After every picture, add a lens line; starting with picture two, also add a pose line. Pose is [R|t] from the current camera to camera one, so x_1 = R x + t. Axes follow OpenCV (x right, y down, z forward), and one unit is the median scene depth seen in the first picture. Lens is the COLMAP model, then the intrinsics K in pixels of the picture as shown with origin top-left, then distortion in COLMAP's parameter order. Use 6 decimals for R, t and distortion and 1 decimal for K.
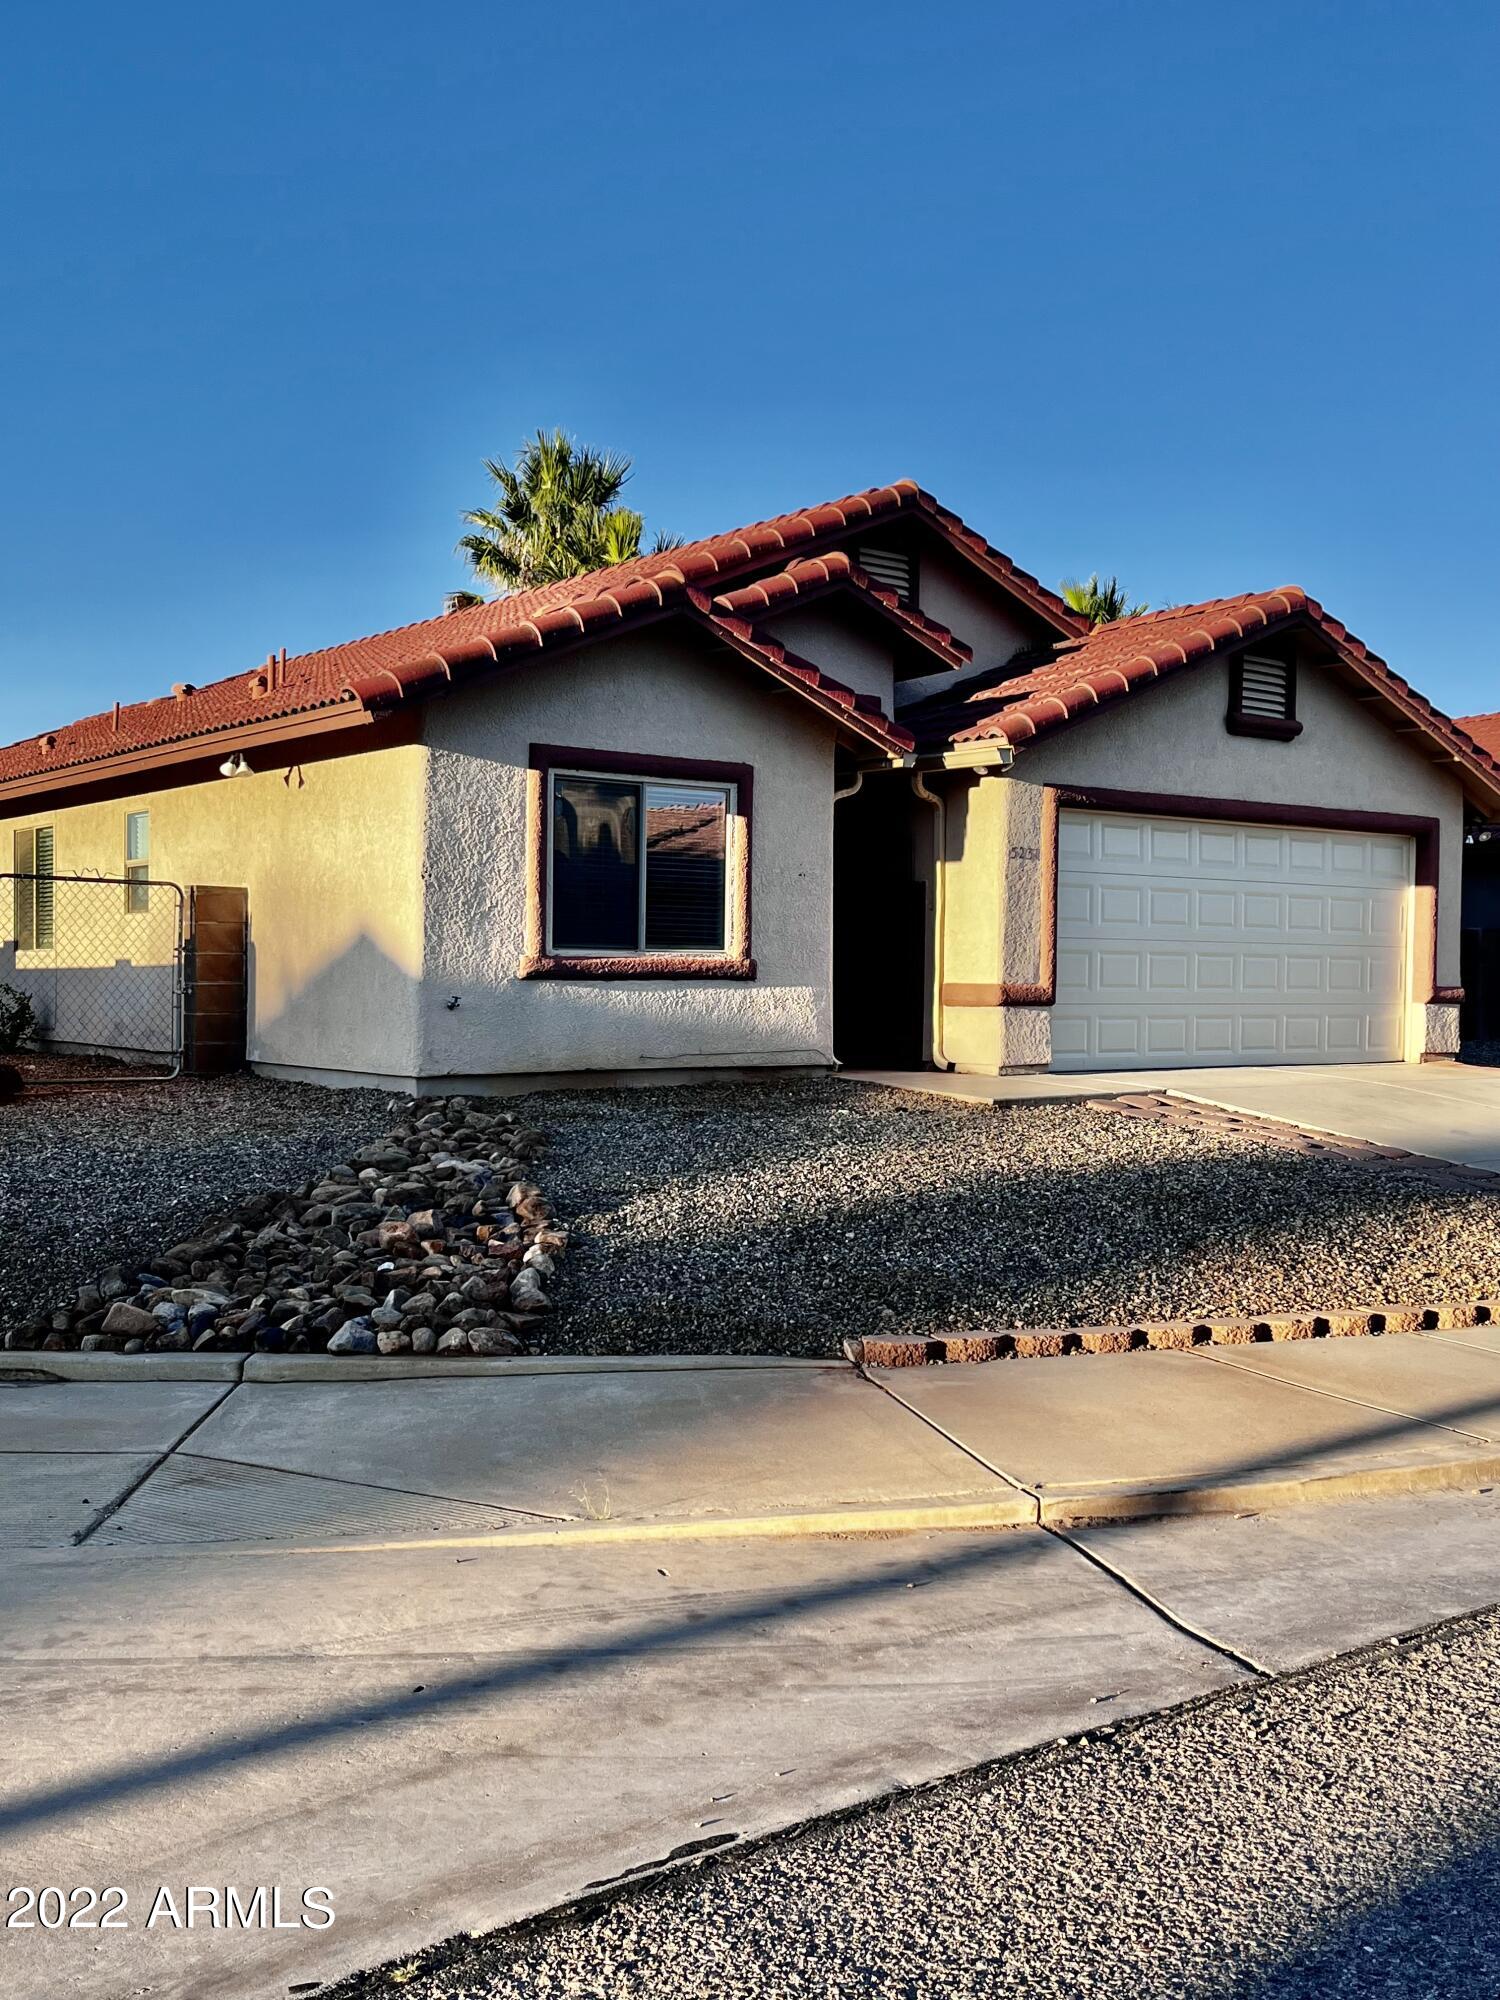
lens RADIAL K [[1971.7, 0, 746.7], [0, 1971.7, 1004.4], [0, 0, 1]] dist [0.092353, 0.000000]
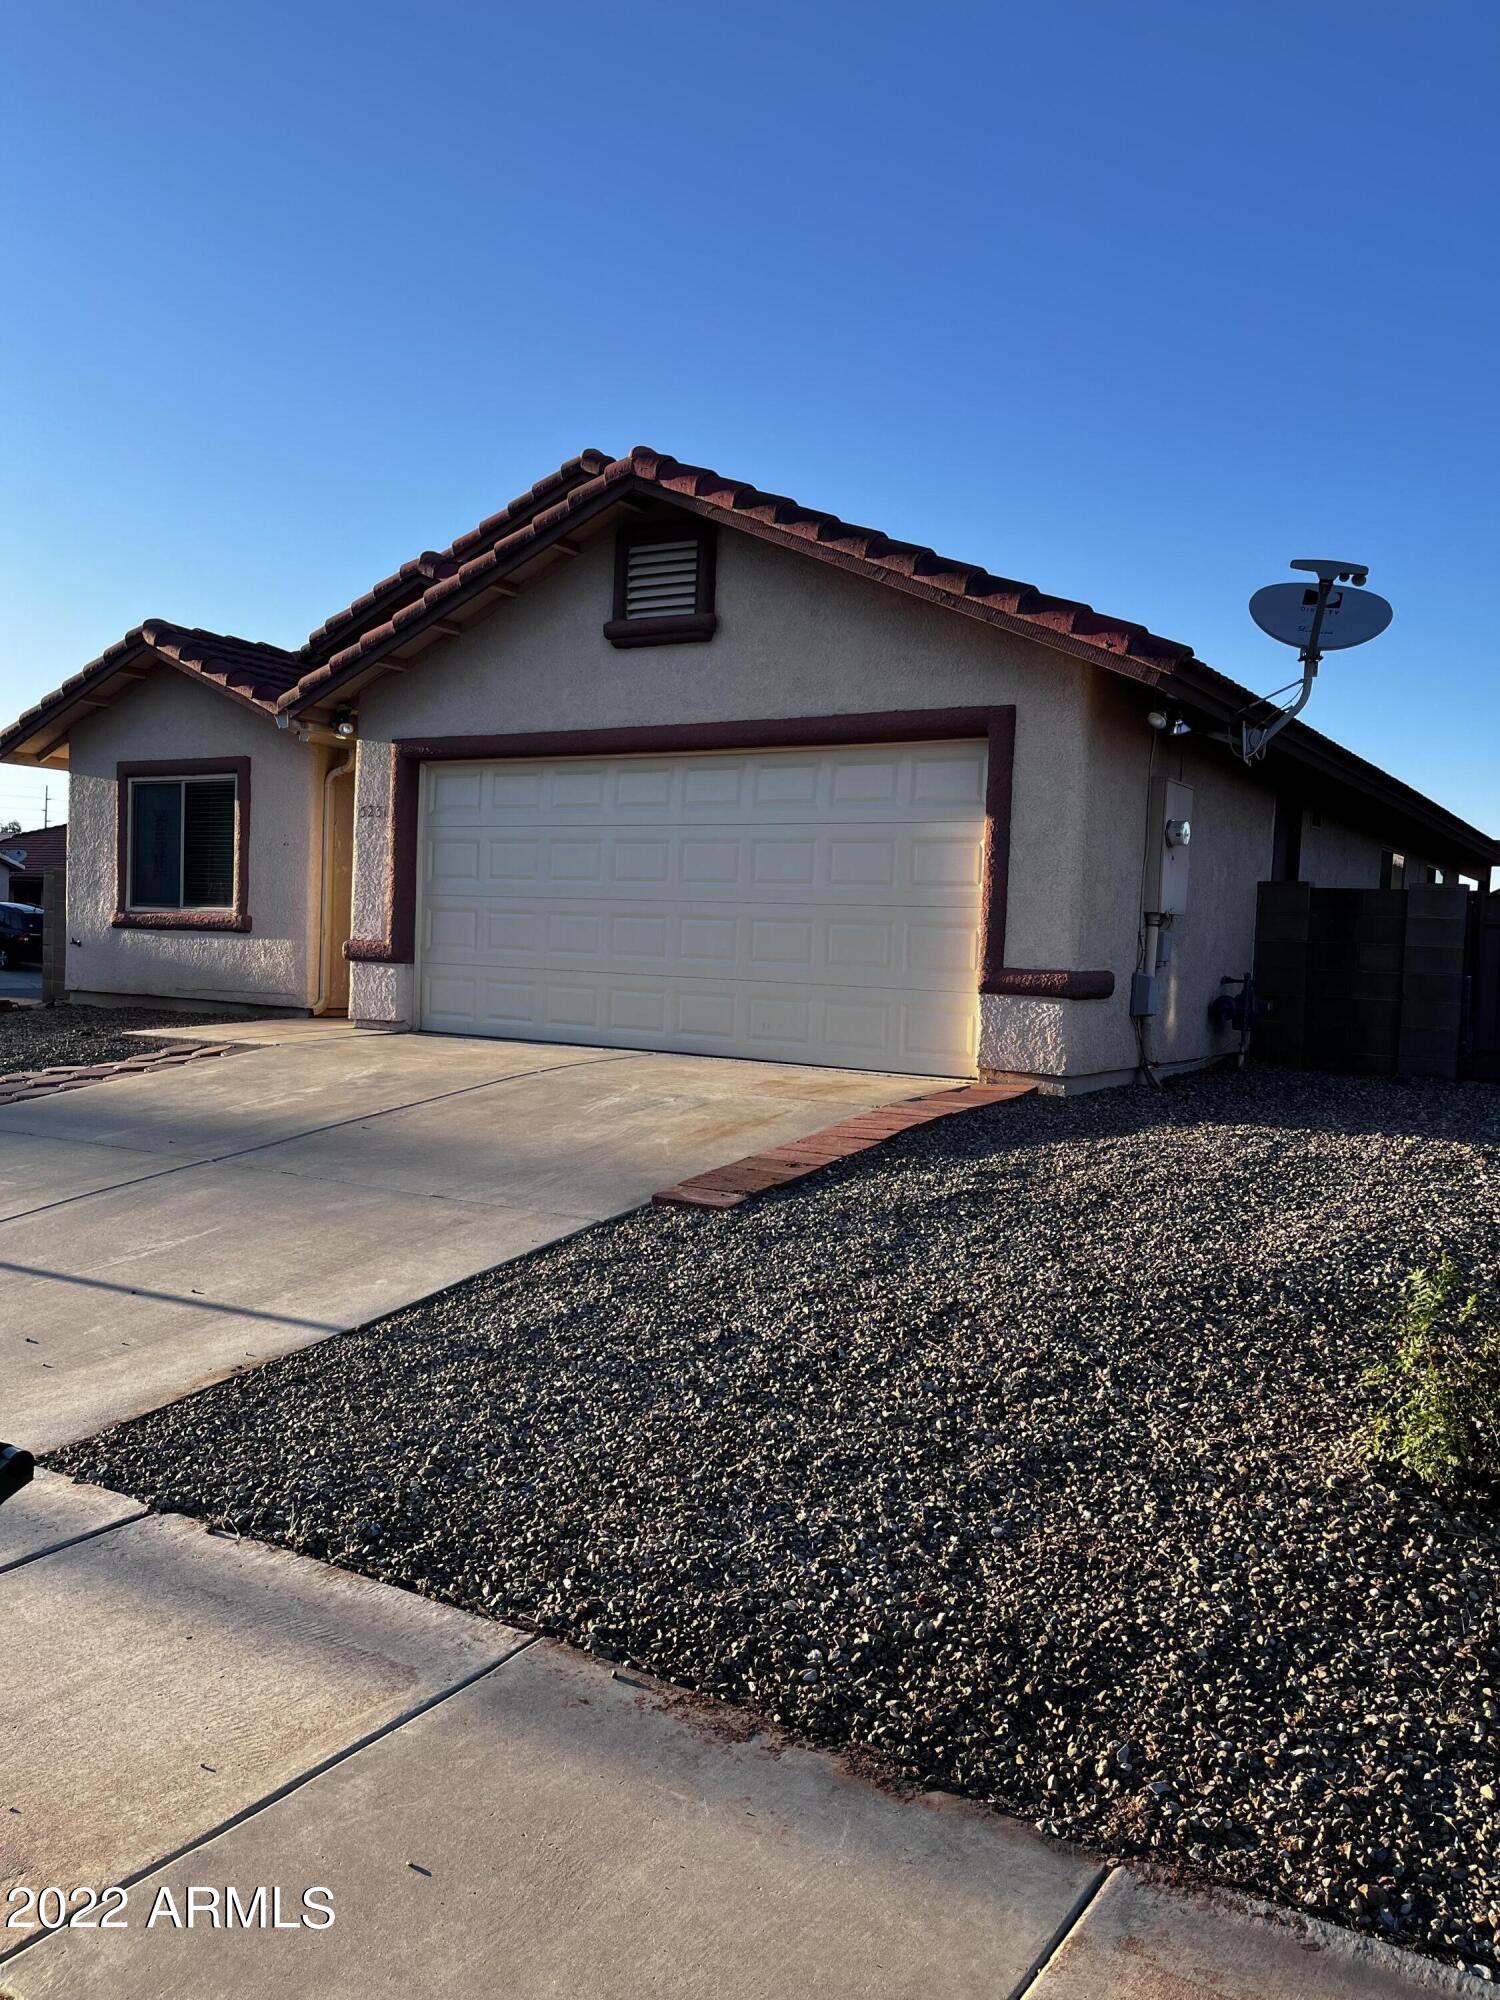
lens RADIAL K [[1504.0, 0, 743.1], [0, 1504.0, 999.1], [0, 0, 1]] dist [0.064470, -0.093385]
pose [[0.344072, 0.034198, -0.938320, 0.934762], [-0.052729, 0.998463, 0.017055, -0.003257], [0.937461, 0.043609, 0.345347, 0.909121]]
